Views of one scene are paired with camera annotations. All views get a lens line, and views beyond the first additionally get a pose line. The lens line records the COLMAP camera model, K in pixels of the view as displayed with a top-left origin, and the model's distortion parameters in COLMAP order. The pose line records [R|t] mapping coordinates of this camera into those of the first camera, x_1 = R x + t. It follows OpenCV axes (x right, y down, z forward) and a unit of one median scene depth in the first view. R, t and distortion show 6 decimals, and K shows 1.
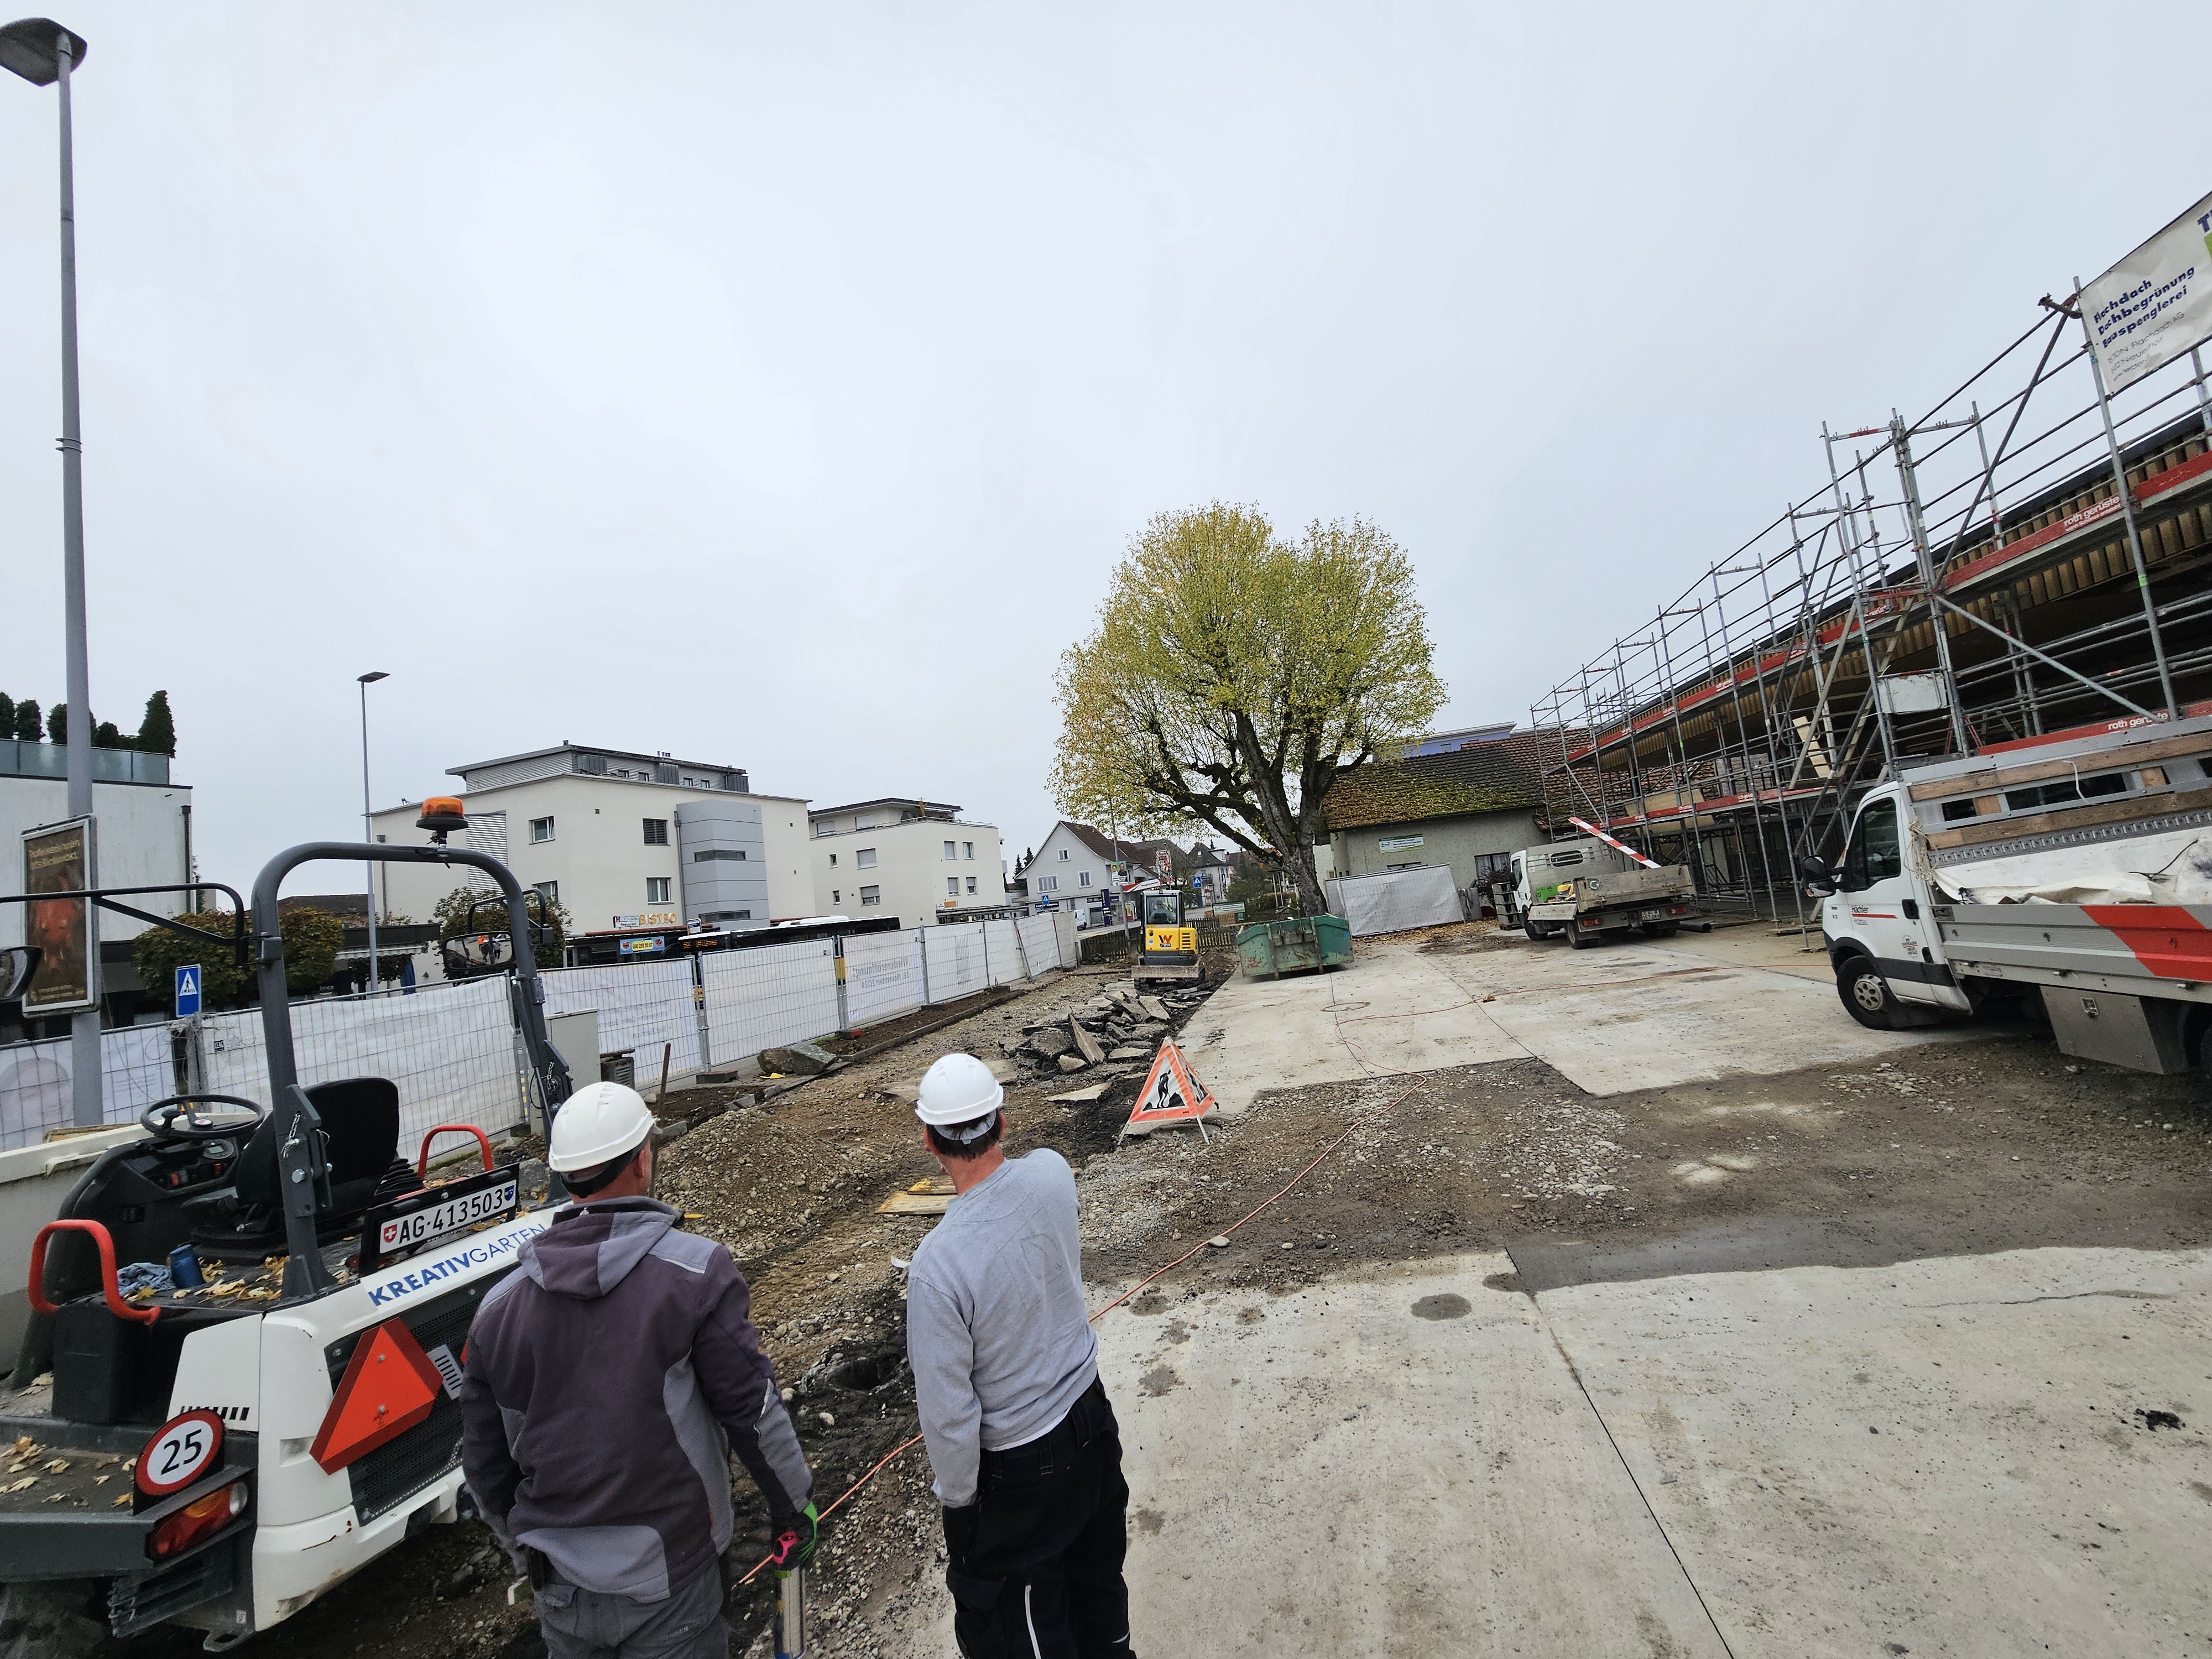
lens RADIAL K [[907.1, 0, 1106.0], [0, 907.1, 829.5], [0, 0, 1]] dist [0.000241, -0.000078]
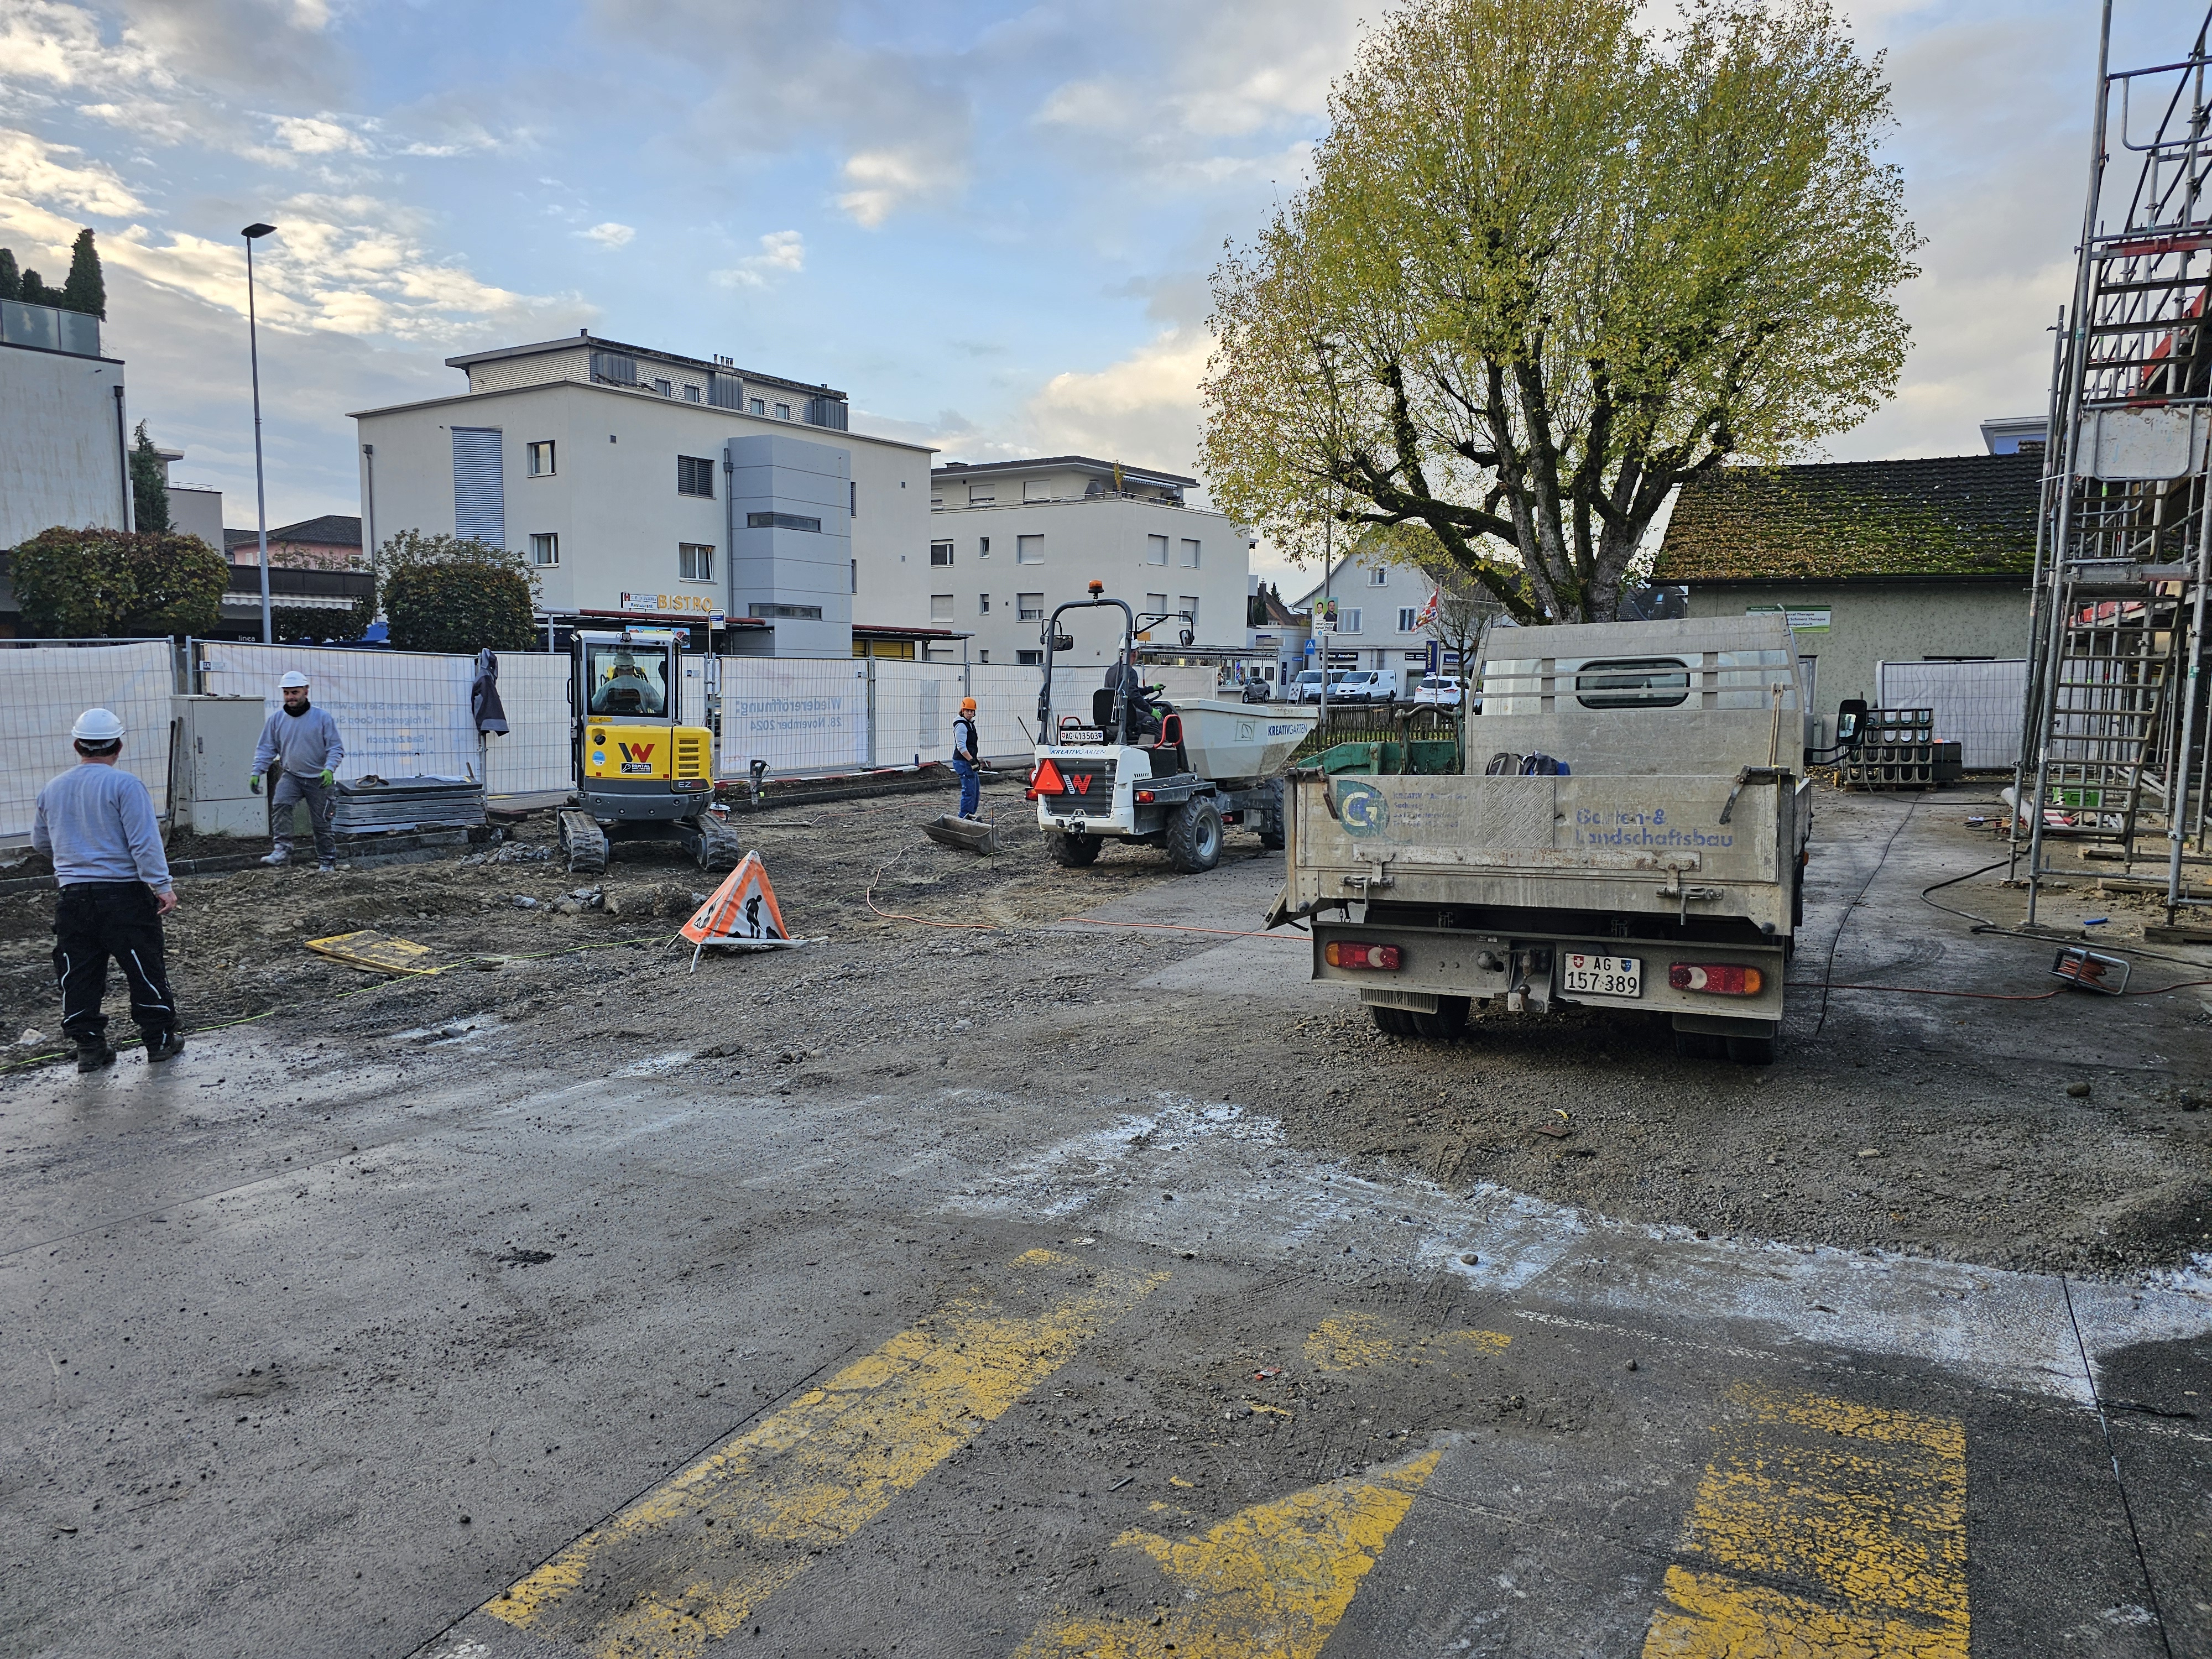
lens RADIAL K [[1481.1, 0, 1092.5], [0, 1481.1, 816.9], [0, 0, 1]] dist [0.073435, -0.070432]
pose [[0.947504, 0.156086, -0.279057, 0.152656], [-0.097552, 0.972259, 0.212592, -0.016903], [0.304499, -0.174209, 0.936446, -0.023176]]
